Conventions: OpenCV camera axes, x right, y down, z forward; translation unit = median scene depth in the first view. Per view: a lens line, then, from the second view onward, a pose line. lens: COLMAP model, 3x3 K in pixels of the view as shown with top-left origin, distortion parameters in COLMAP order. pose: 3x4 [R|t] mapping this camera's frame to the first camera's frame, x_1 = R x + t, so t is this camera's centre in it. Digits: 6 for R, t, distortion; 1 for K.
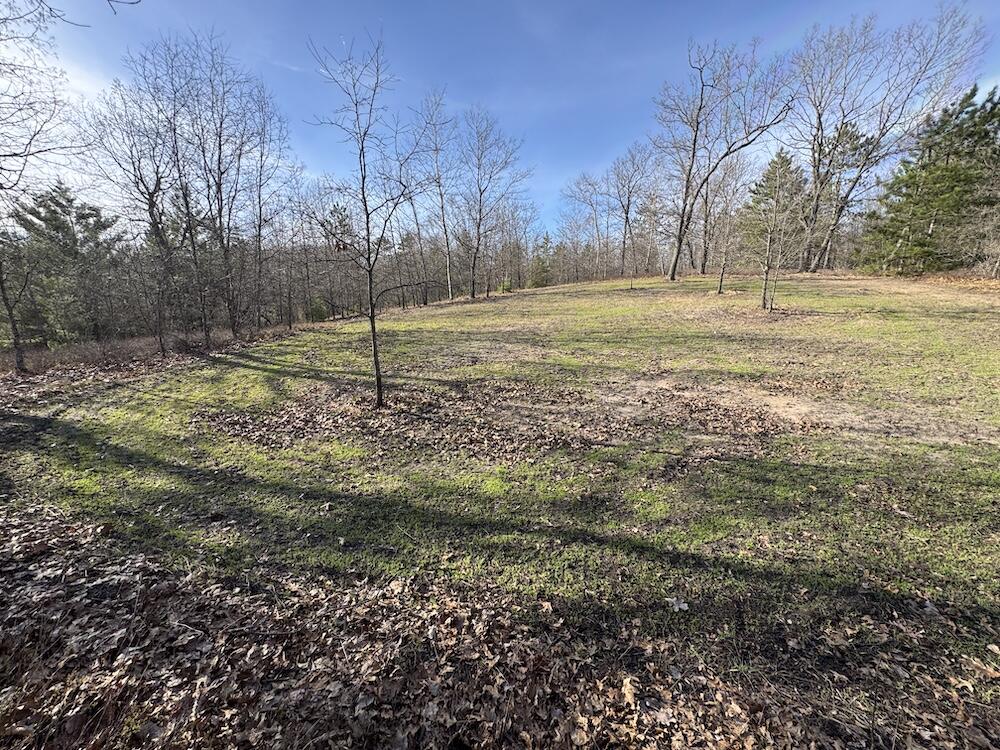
lens RADIAL K [[403.4, 0, 501.6], [0, 403.4, 376.0], [0, 0, 1]] dist [-0.001655, 0.000093]
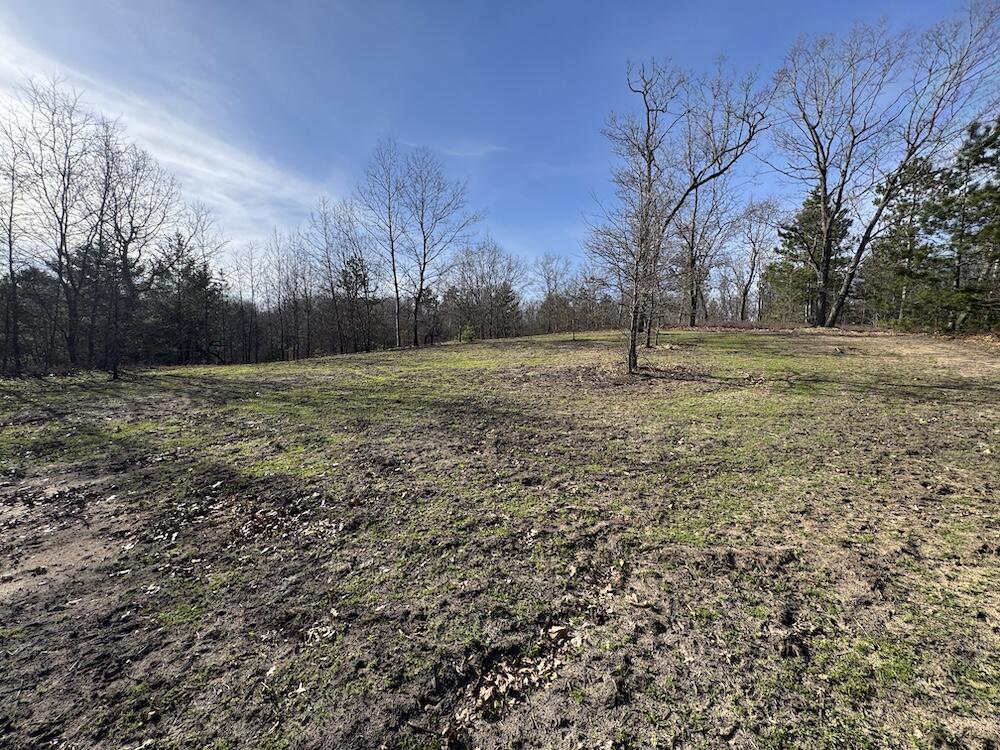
lens RADIAL K [[403.4, 0, 498.9], [0, 403.4, 374.3], [0, 0, 1]] dist [-0.001655, 0.000093]
pose [[0.983494, 0.041245, -0.176176, 0.284991], [-0.063229, 0.990630, -0.121058, -0.031898], [0.169532, 0.130200, 0.976886, 0.144010]]
